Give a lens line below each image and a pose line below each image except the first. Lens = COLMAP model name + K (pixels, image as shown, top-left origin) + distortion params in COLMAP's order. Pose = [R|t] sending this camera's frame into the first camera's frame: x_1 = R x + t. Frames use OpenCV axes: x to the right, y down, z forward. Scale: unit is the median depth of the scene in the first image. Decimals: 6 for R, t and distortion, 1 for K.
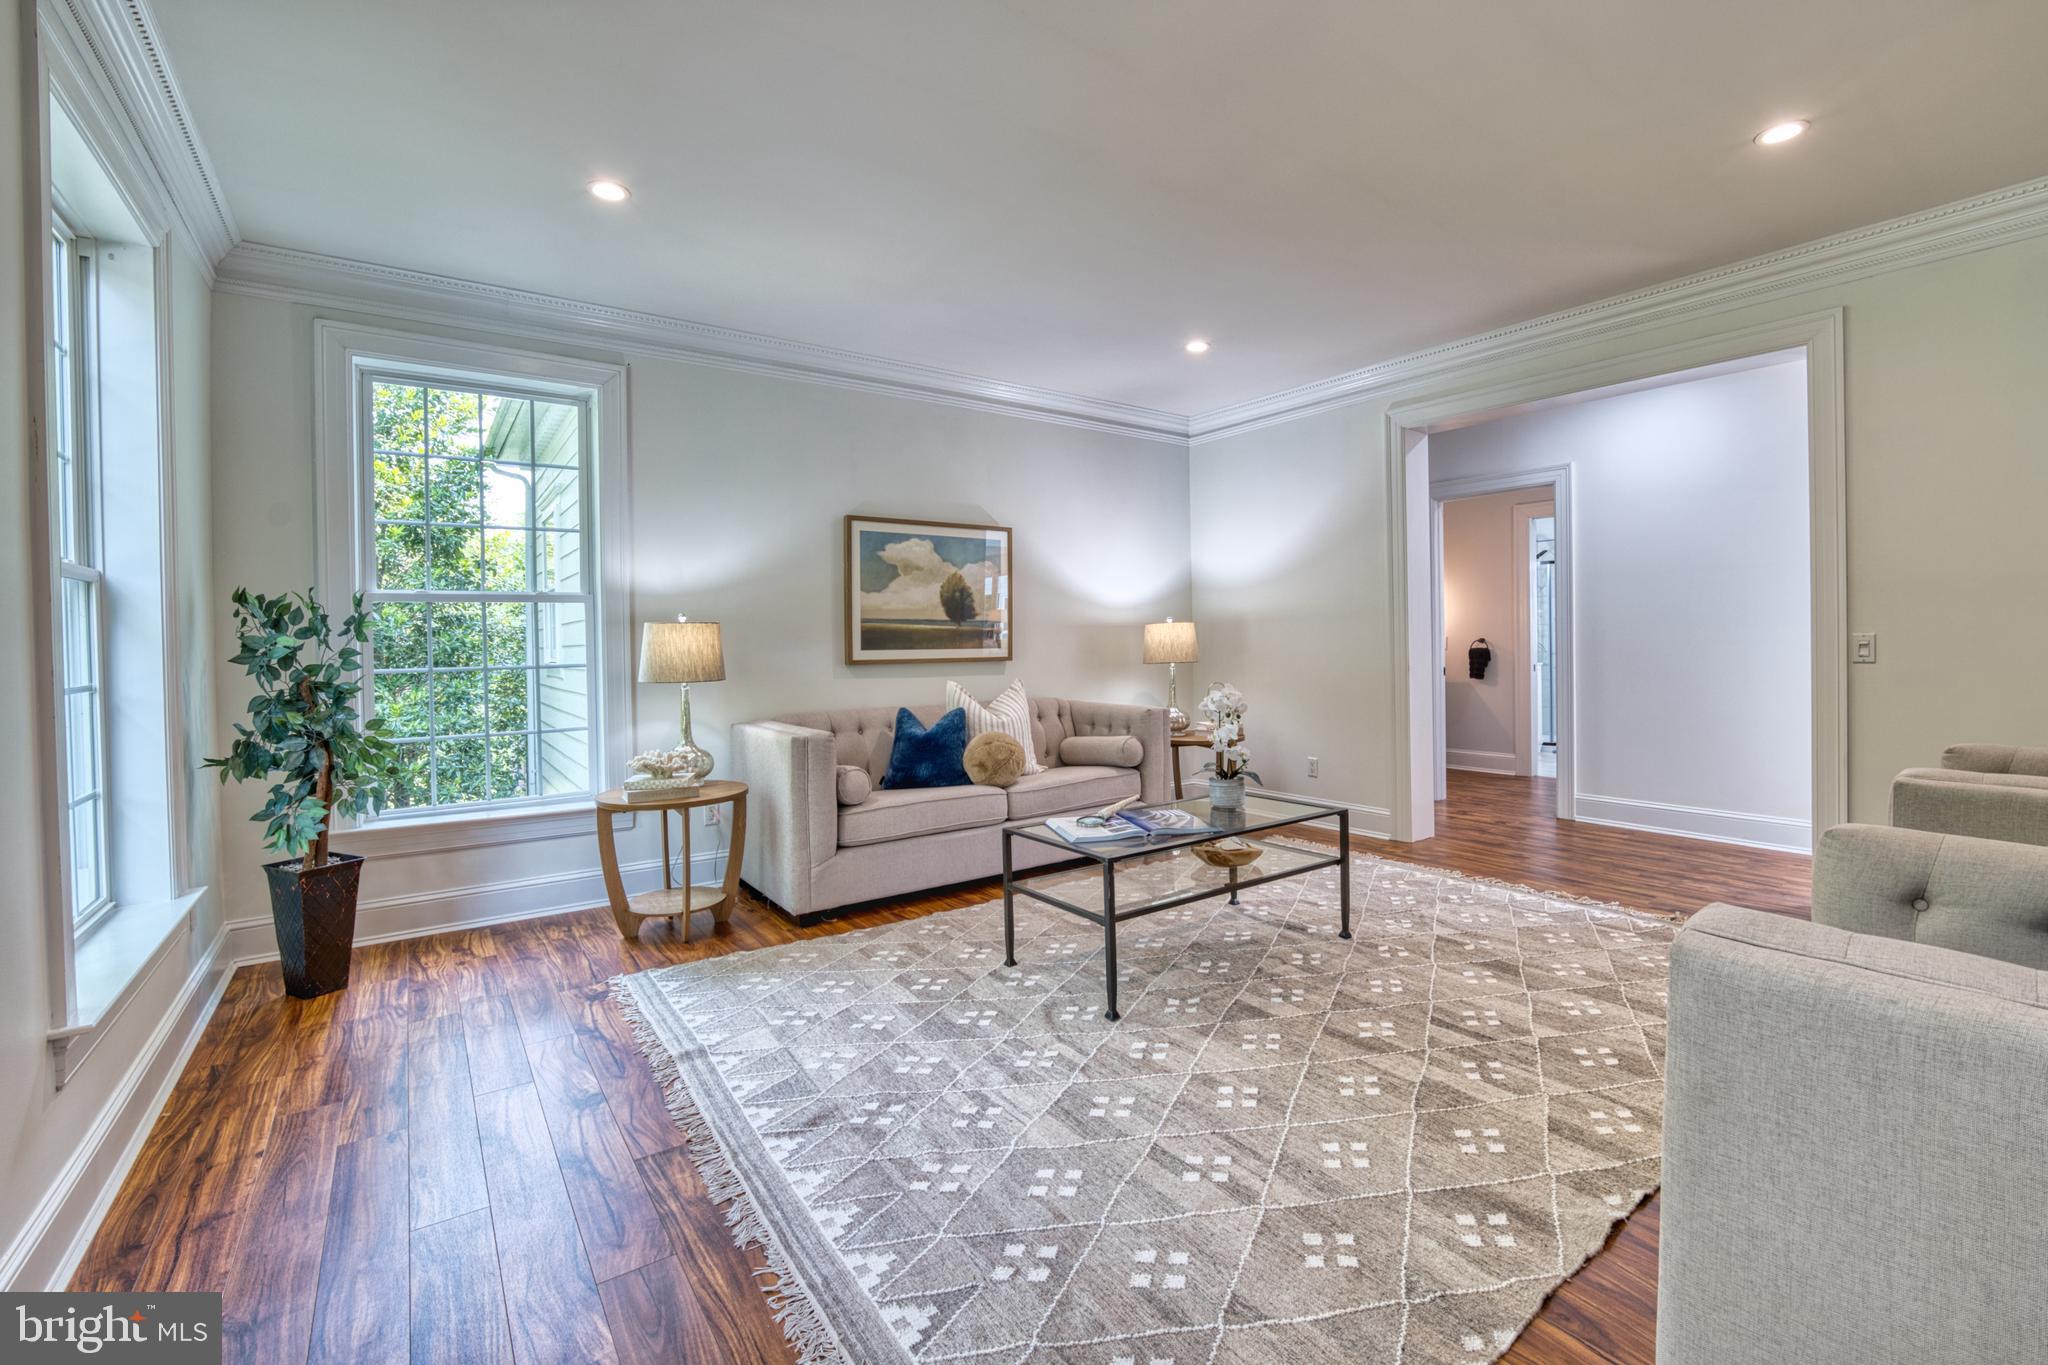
lens RADIAL K [[851.4, 0, 1016.8], [0, 851.4, 678.4], [0, 0, 1]] dist [-0.034620, 0.000361]
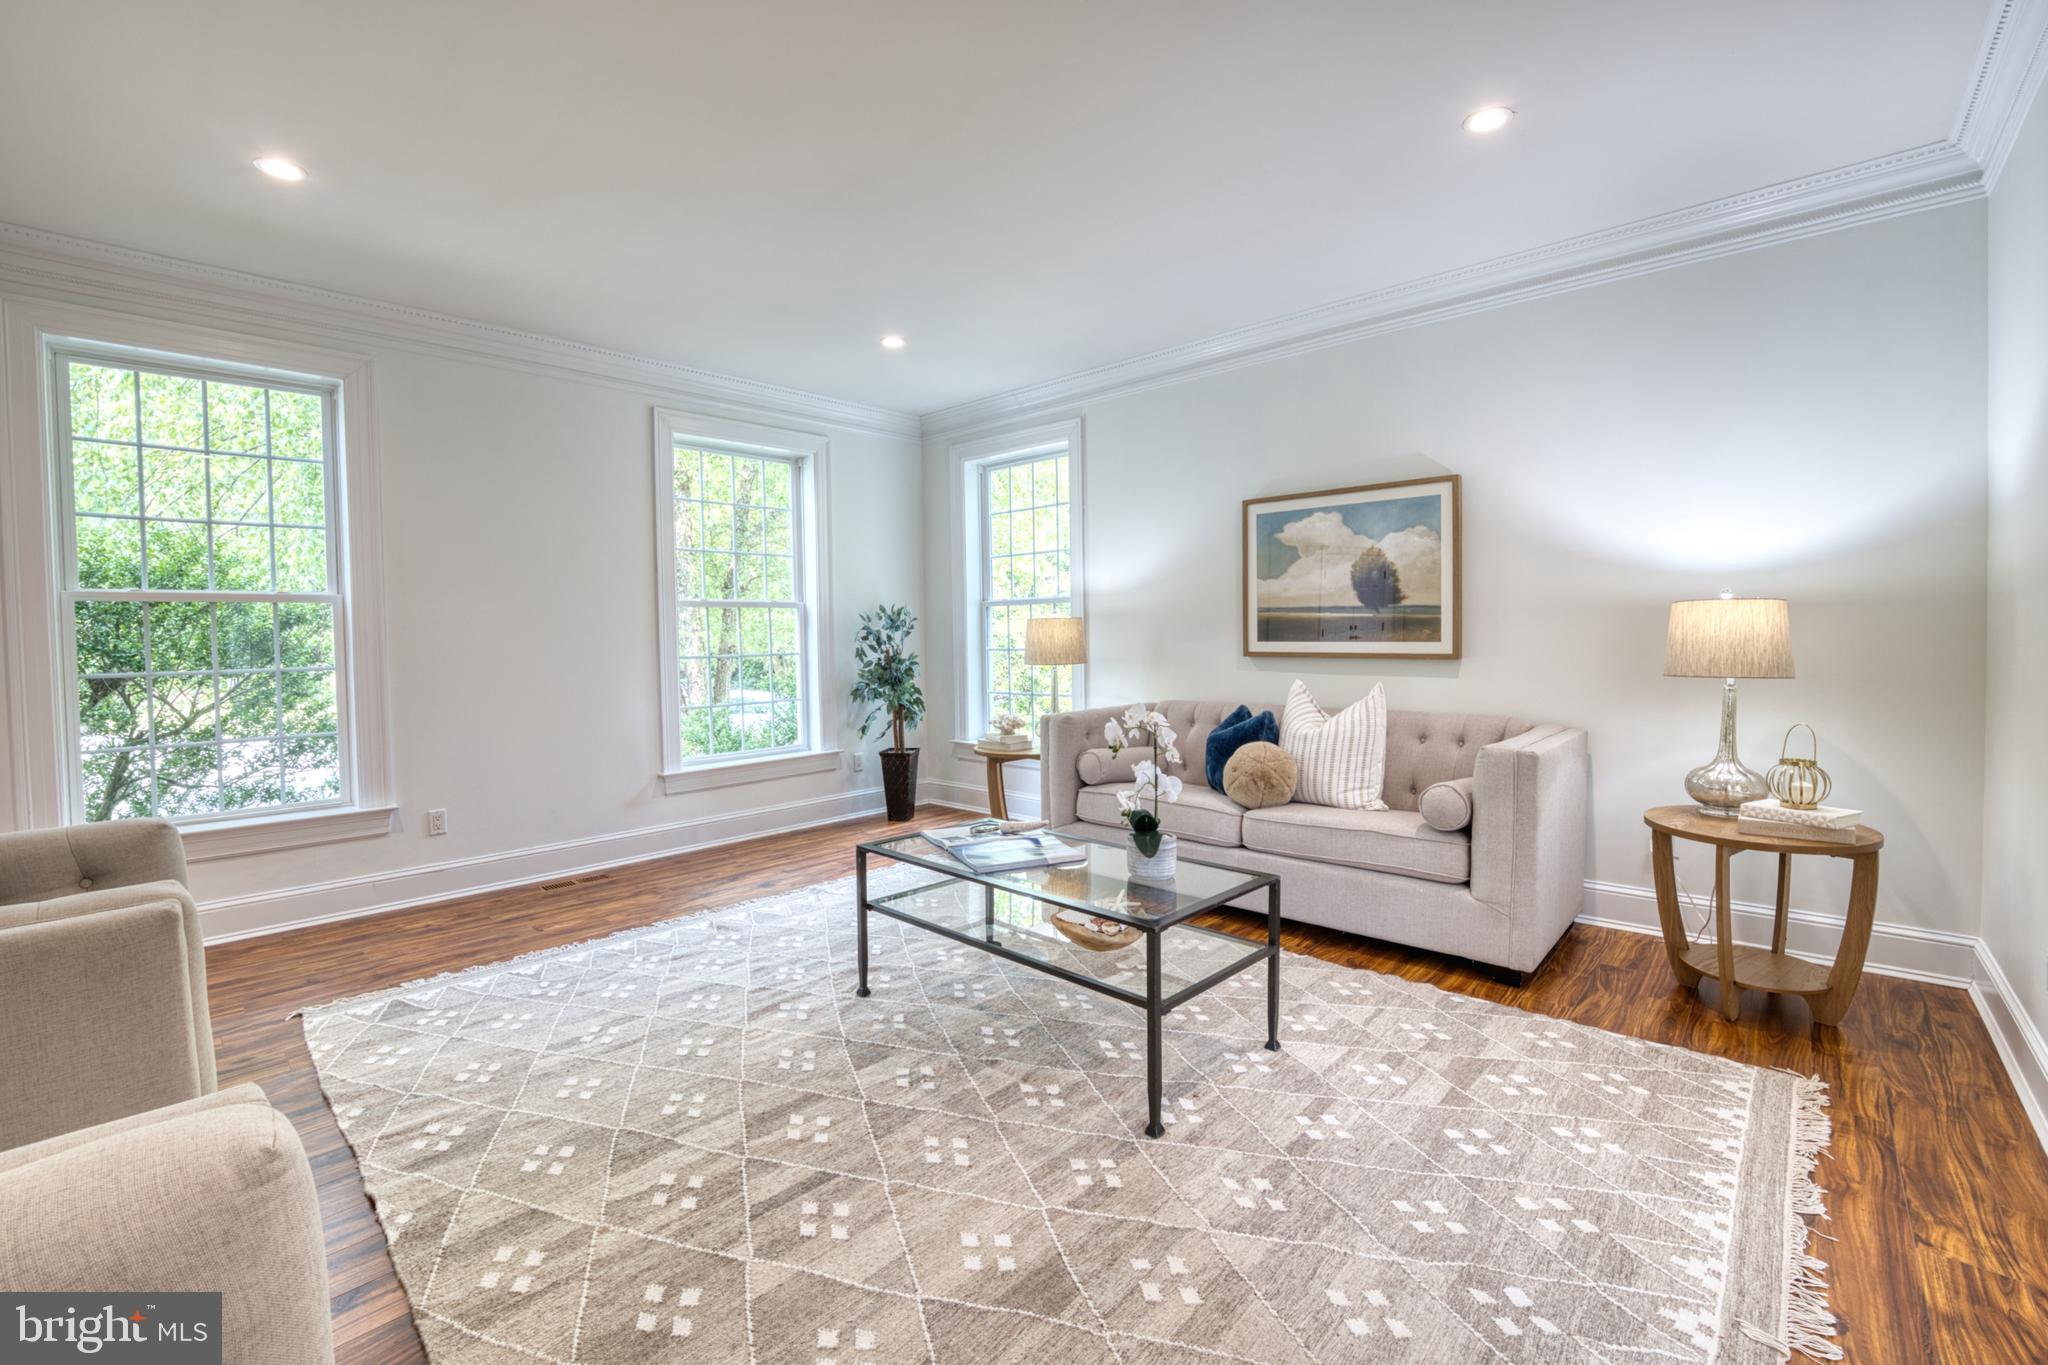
lens RADIAL K [[851.3, 0, 1025.1], [0, 851.3, 620.9], [0, 0, 1]] dist [-0.034380, -0.000273]
pose [[0.207053, -0.008389, -0.978294, 0.682247], [-0.044177, 0.998863, -0.017915, -0.027751], [0.977332, 0.046927, 0.206447, 0.558266]]
